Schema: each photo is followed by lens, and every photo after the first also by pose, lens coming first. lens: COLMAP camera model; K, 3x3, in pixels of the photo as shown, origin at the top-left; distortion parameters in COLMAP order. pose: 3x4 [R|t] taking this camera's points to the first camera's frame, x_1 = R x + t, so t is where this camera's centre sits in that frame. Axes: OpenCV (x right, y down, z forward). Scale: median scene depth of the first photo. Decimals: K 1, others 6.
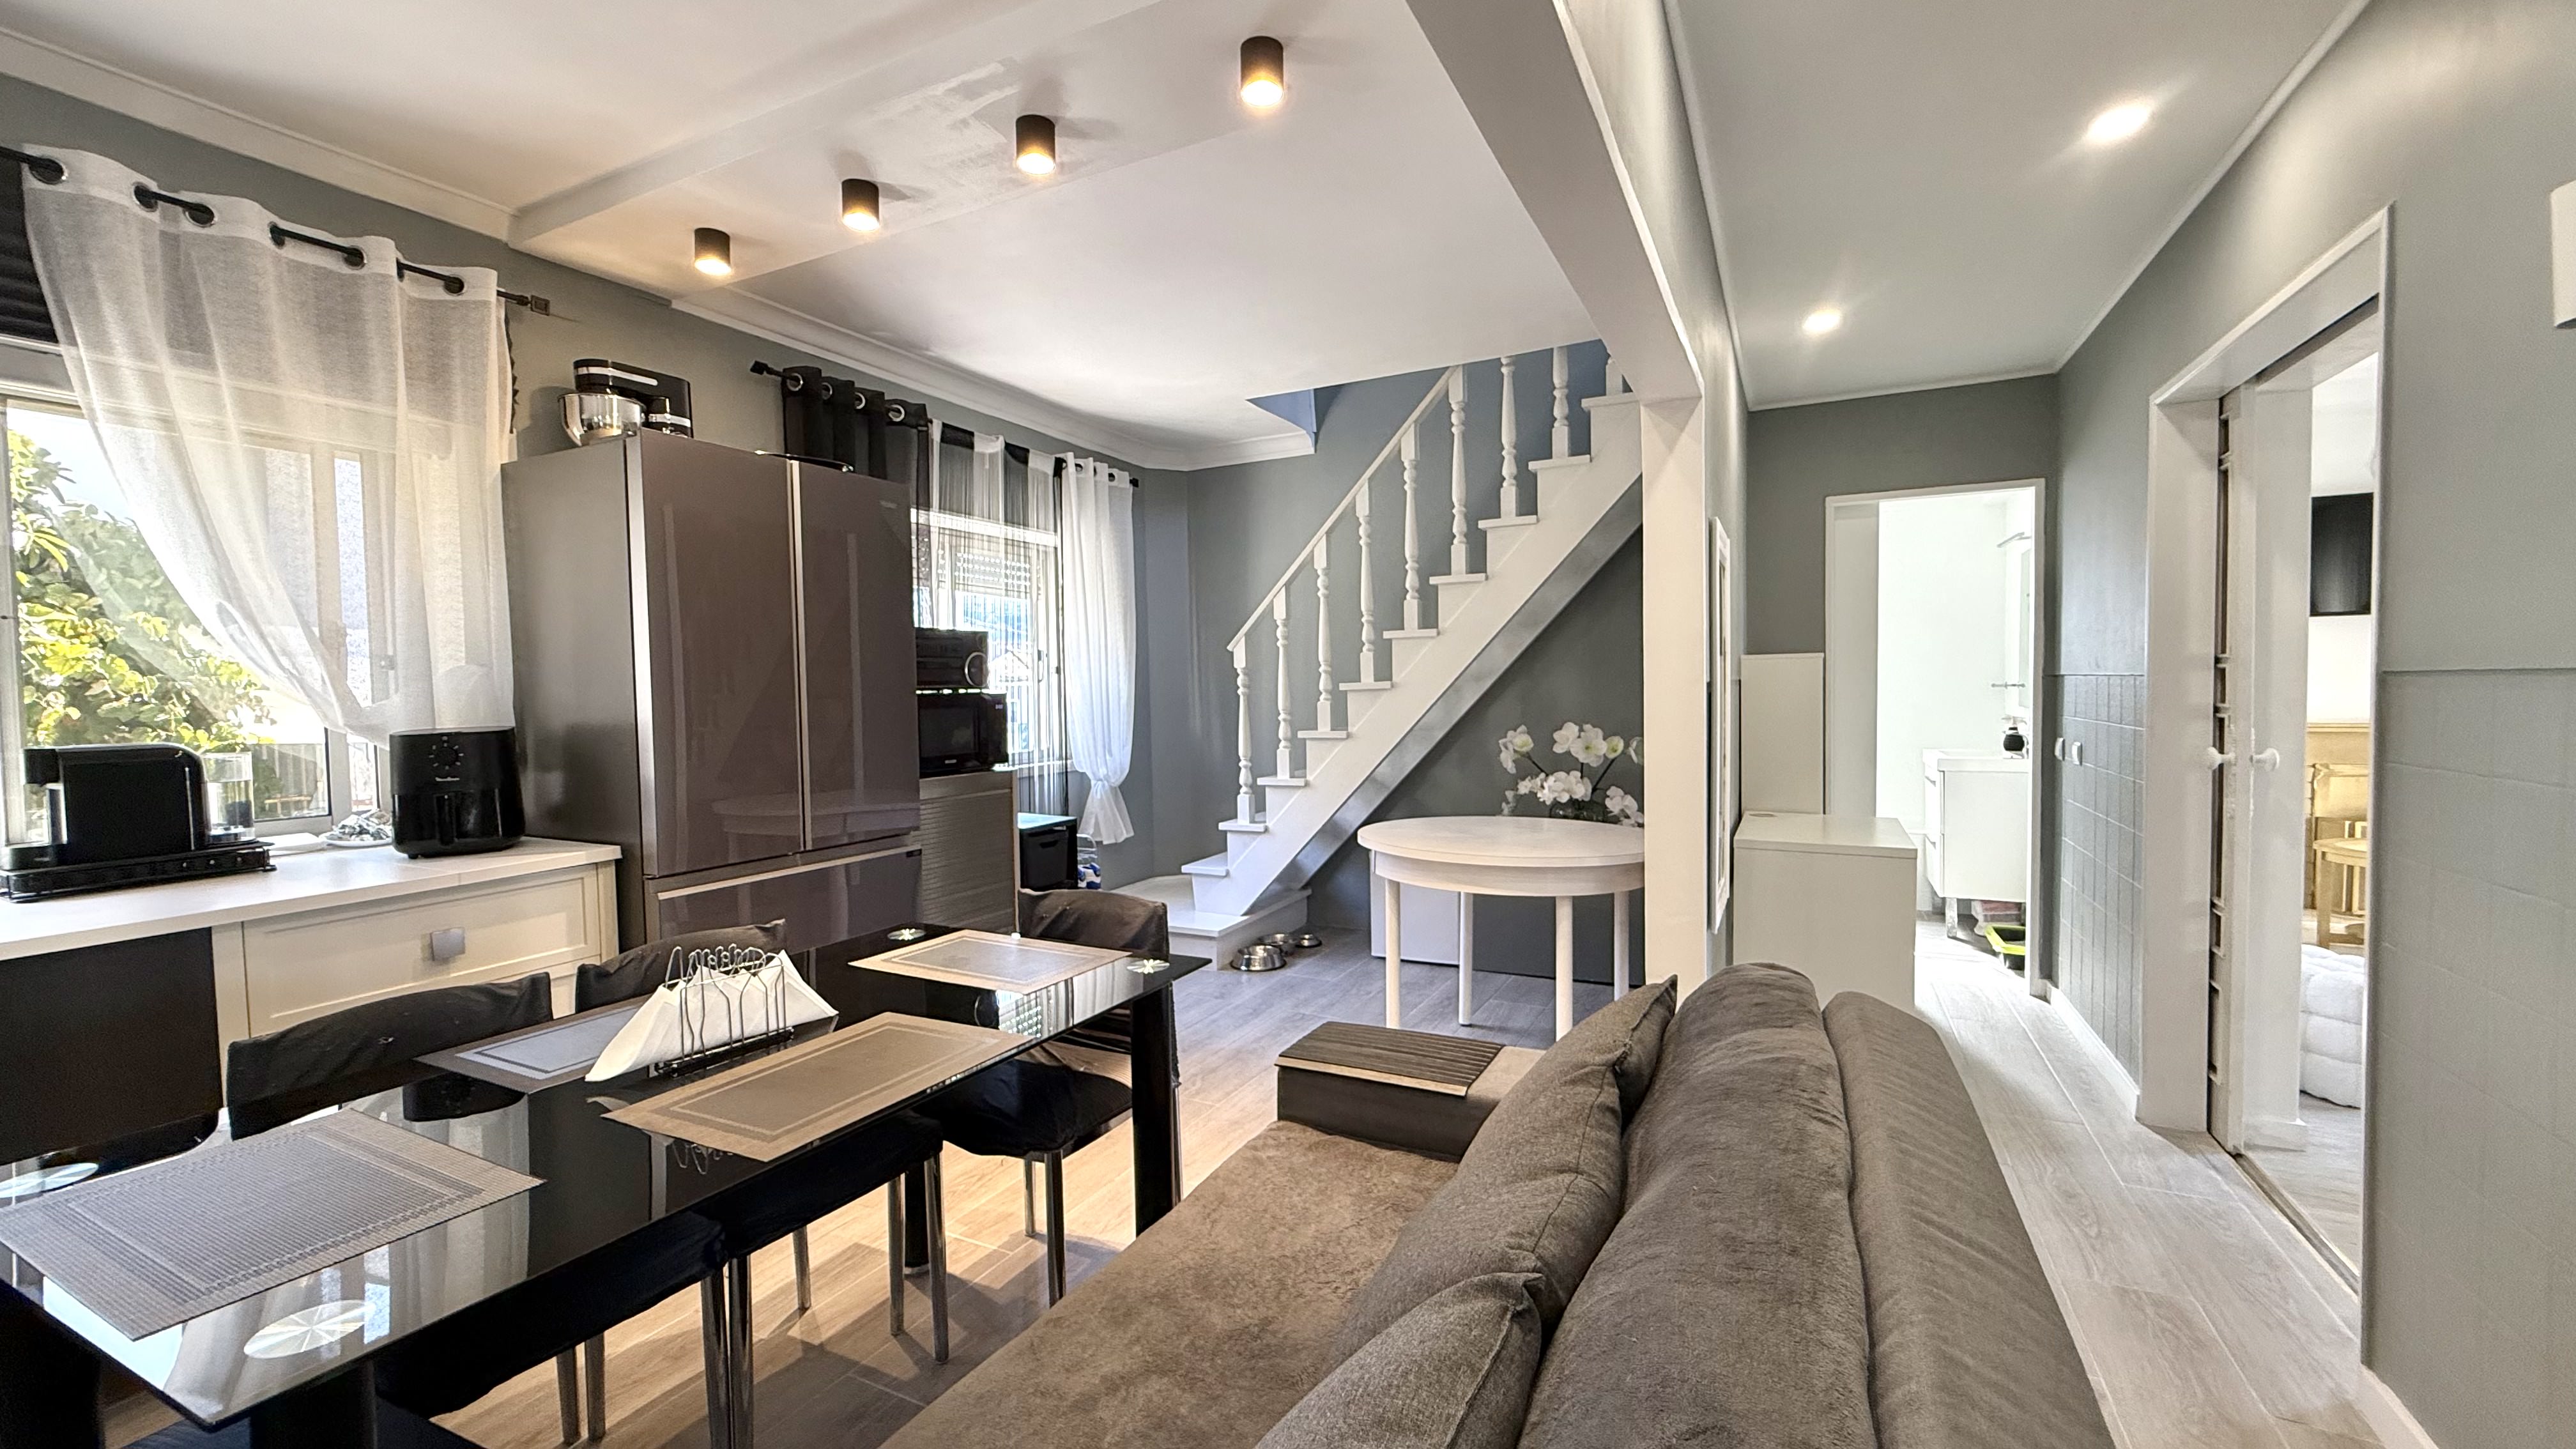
lens RADIAL K [[1023.4, 0, 1280.5], [0, 1023.4, 725.1], [0, 0, 1]] dist [-0.004233, 0.000792]
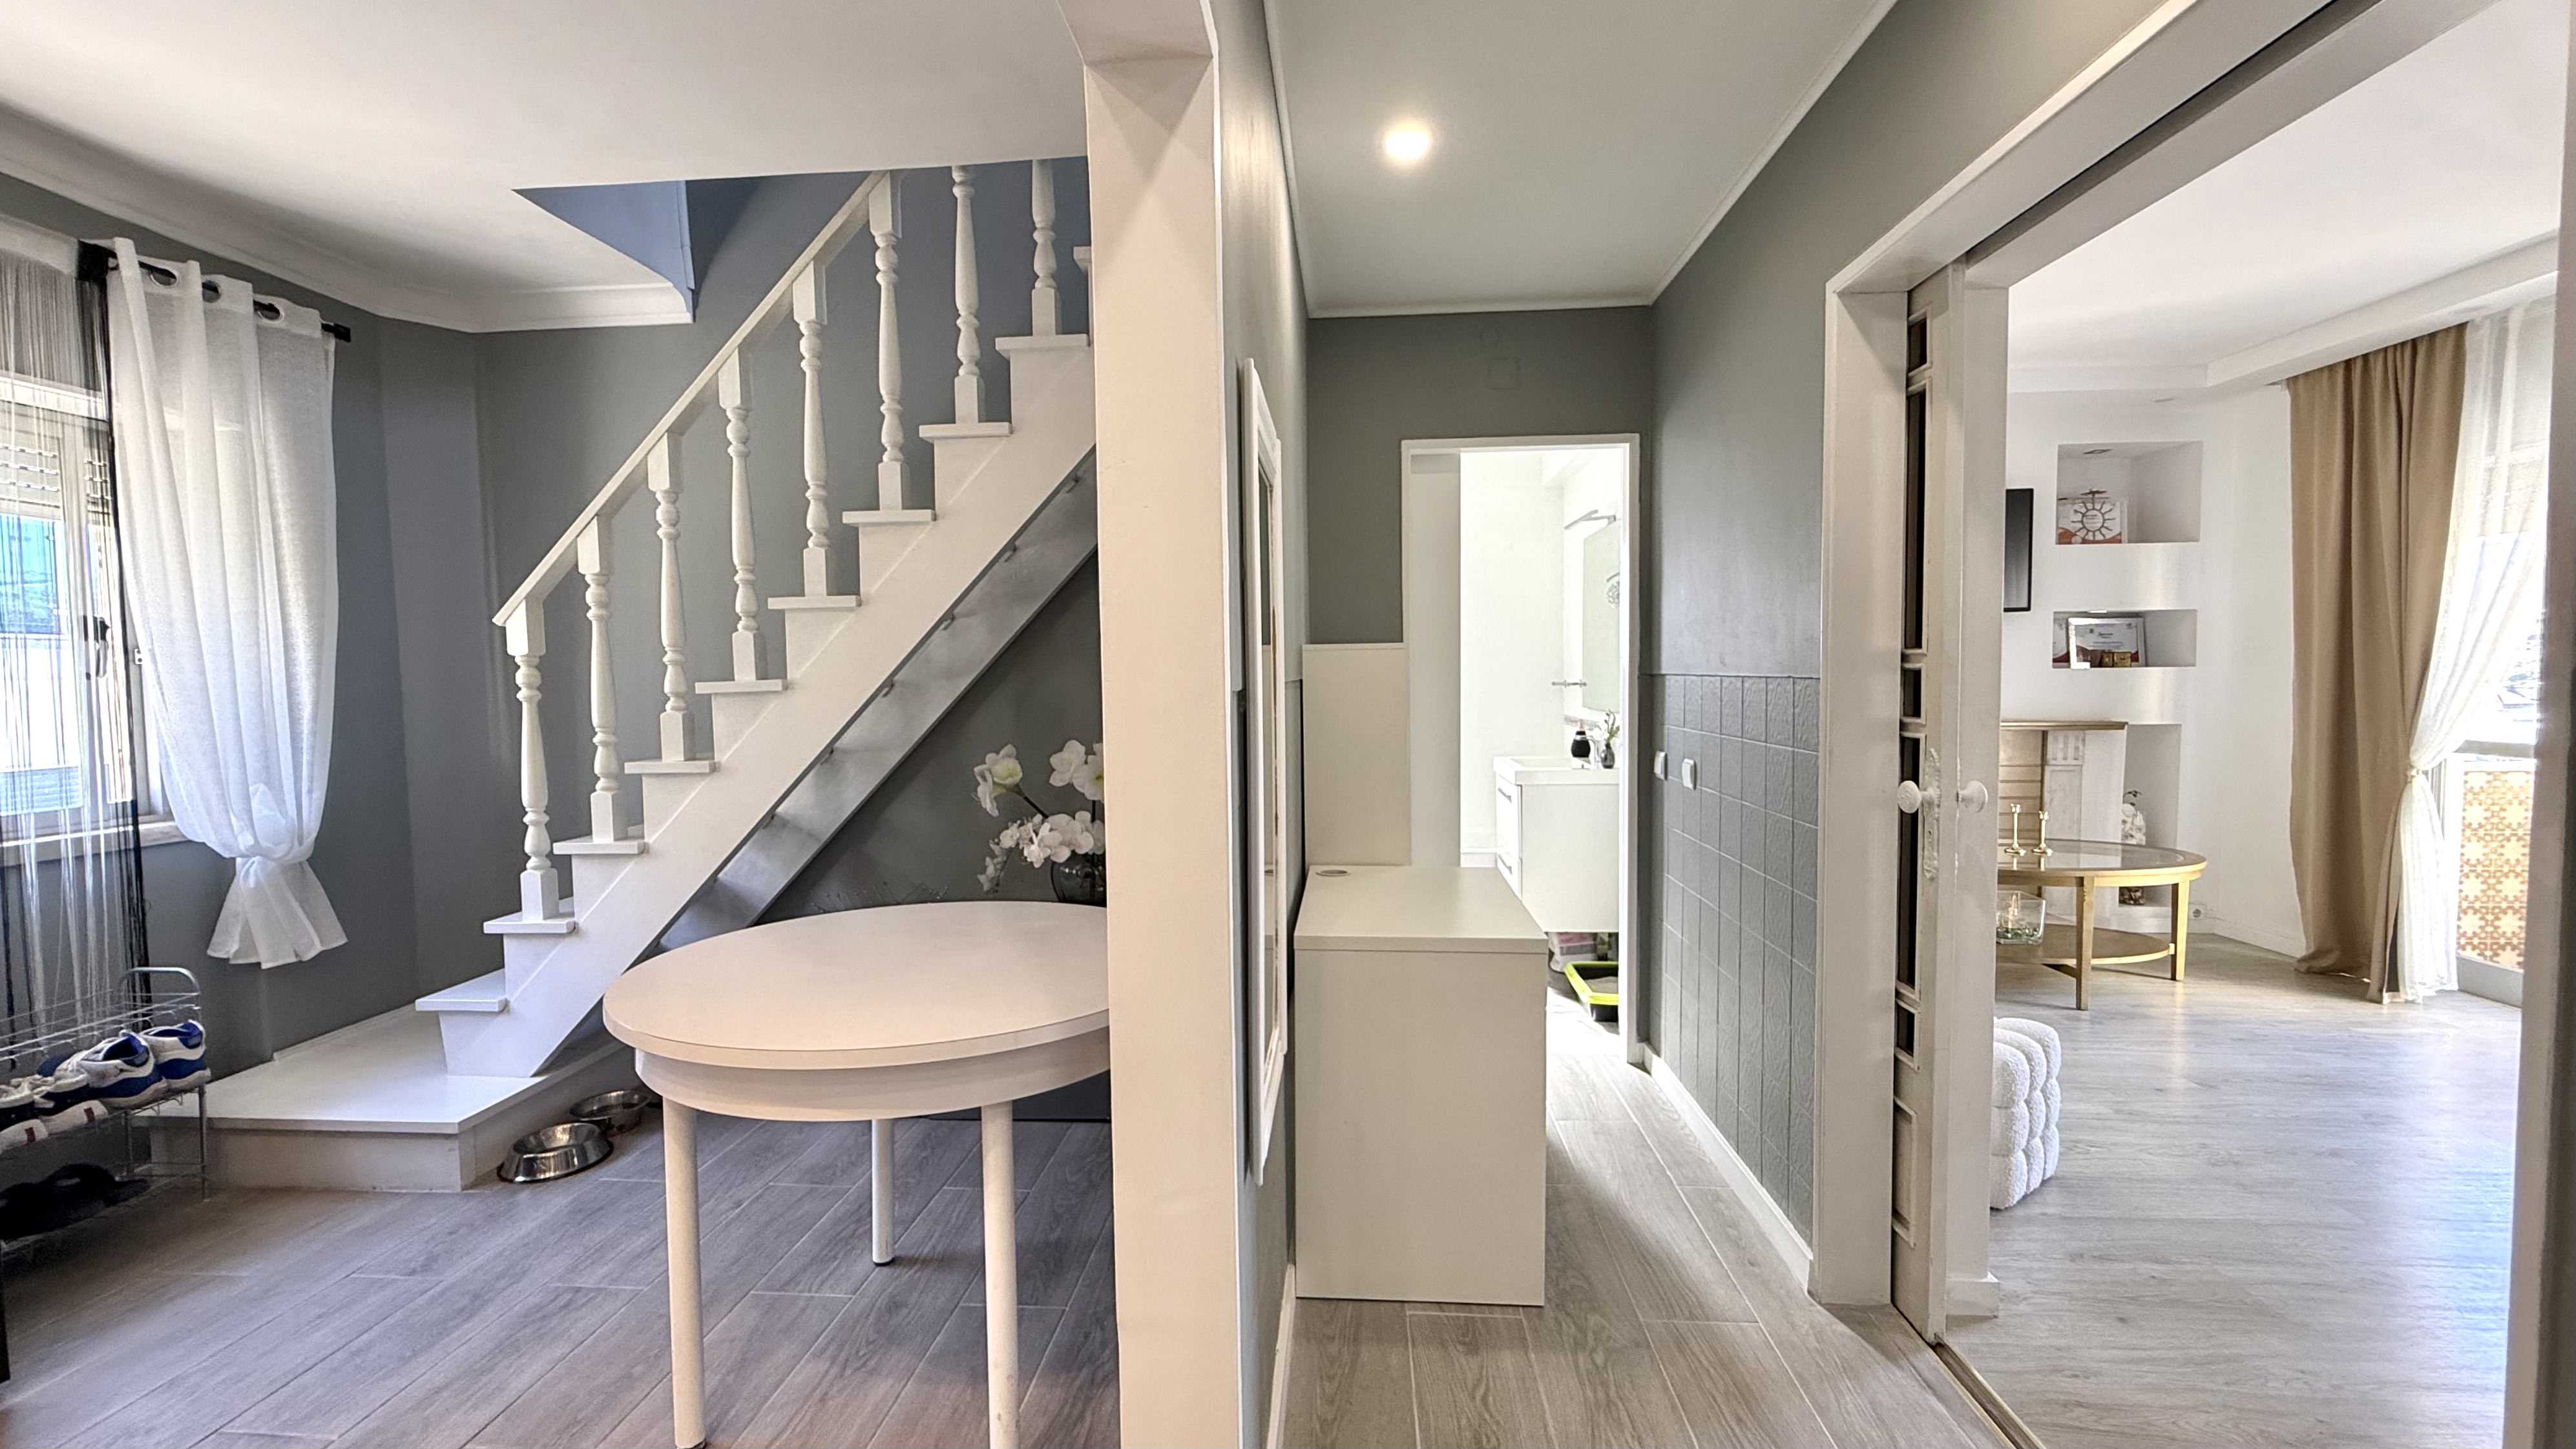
lens RADIAL K [[1023.3, 0, 1282.9], [0, 1023.3, 727.0], [0, 0, 1]] dist [-0.004233, 0.000792]
pose [[0.920960, -0.015347, 0.389355, 0.157077], [0.011855, 0.999865, 0.011369, -0.019078], [-0.389477, -0.005854, 0.921018, 0.342668]]
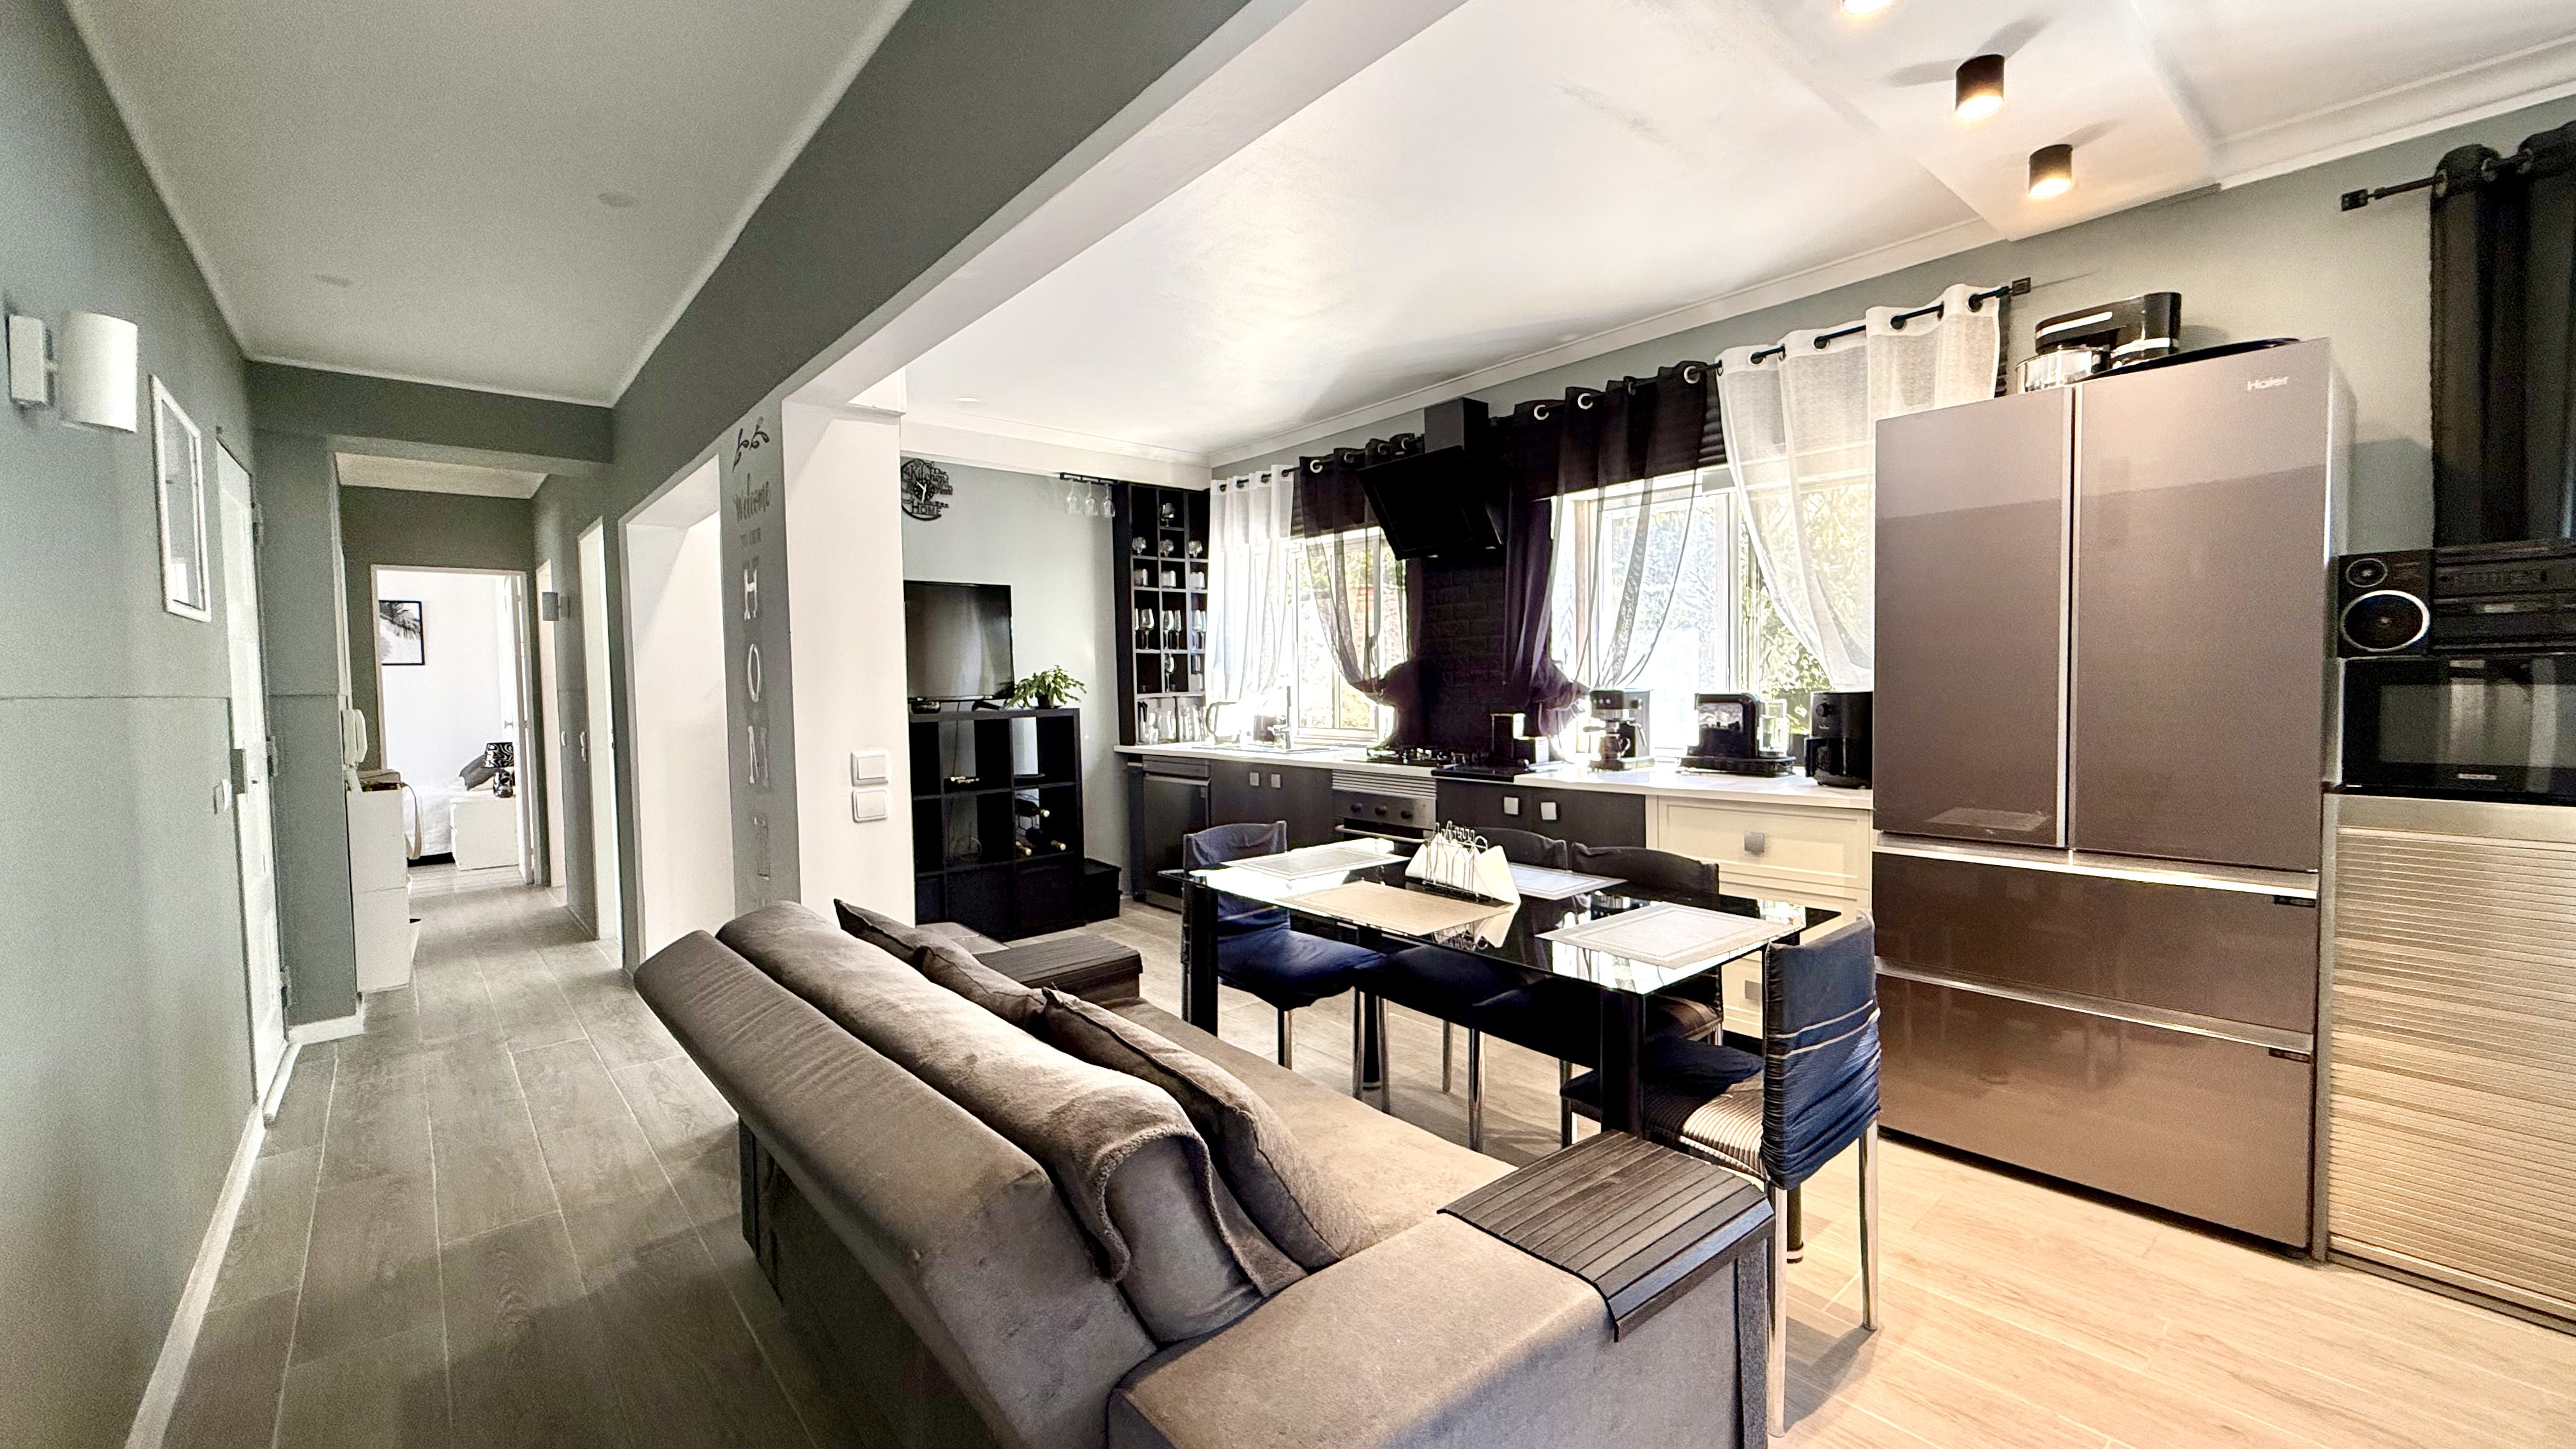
lens RADIAL K [[1023.4, 0, 1298.2], [0, 1023.4, 724.0], [0, 0, 1]] dist [-0.004233, 0.000792]
pose [[-0.373948, 0.065418, -0.925140, 0.377442], [-0.012160, 0.997078, 0.075420, -0.025126], [0.927370, 0.039453, -0.372059, 0.501228]]
